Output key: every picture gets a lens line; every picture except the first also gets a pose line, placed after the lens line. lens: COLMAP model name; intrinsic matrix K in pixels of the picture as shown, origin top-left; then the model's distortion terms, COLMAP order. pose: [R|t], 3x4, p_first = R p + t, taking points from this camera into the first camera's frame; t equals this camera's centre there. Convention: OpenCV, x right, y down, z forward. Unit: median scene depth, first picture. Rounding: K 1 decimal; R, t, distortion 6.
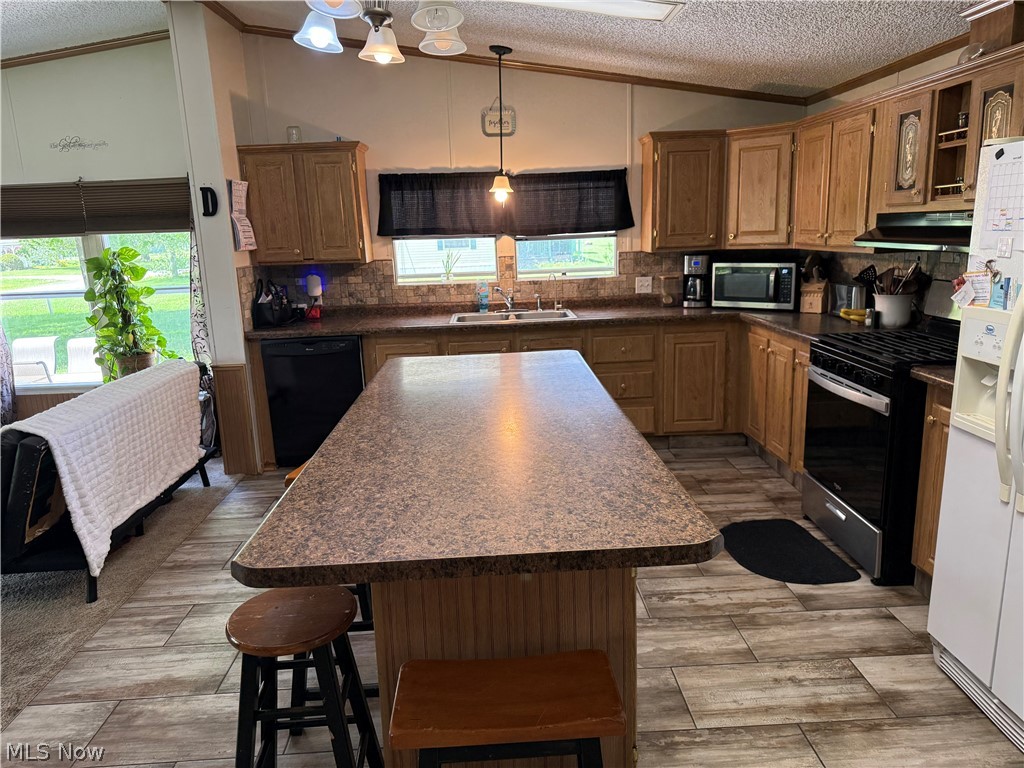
lens RADIAL K [[723.4, 0, 513.3], [0, 723.4, 385.0], [0, 0, 1]] dist [0.009922, -0.011698]
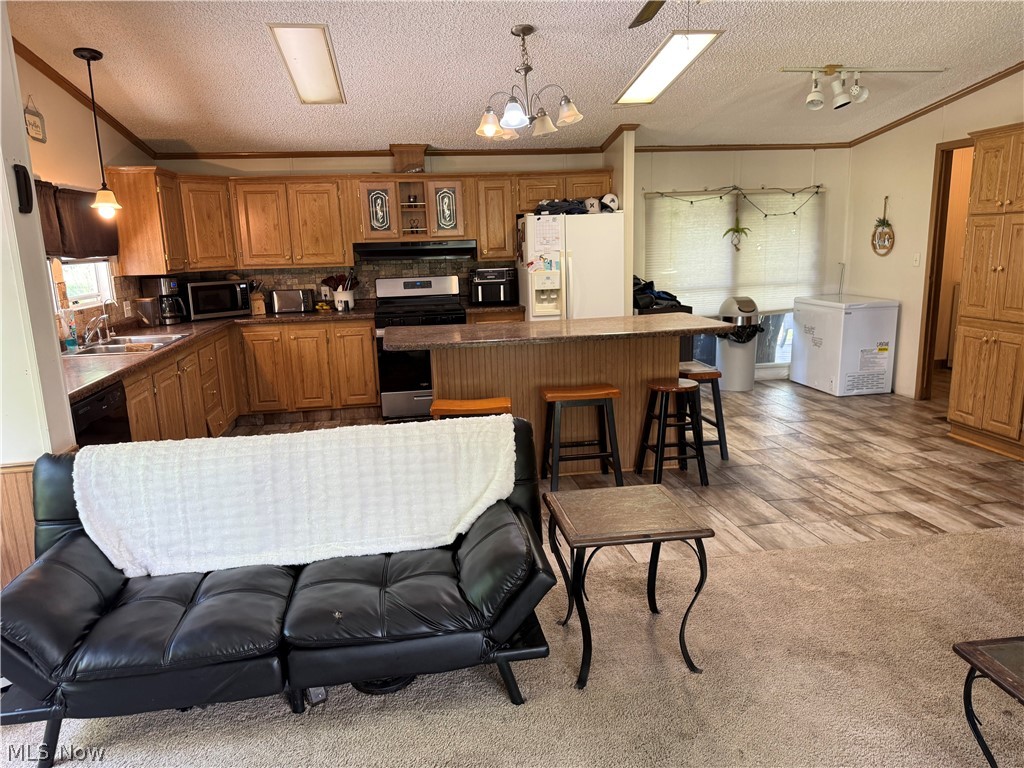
lens RADIAL K [[723.4, 0, 511.6], [0, 723.4, 388.7], [0, 0, 1]] dist [0.009922, -0.011698]
pose [[-0.119383, -0.154465, 0.980759, -1.437022], [0.241602, 0.953610, 0.179599, -0.132537], [-0.963004, 0.258395, -0.076526, 0.927915]]
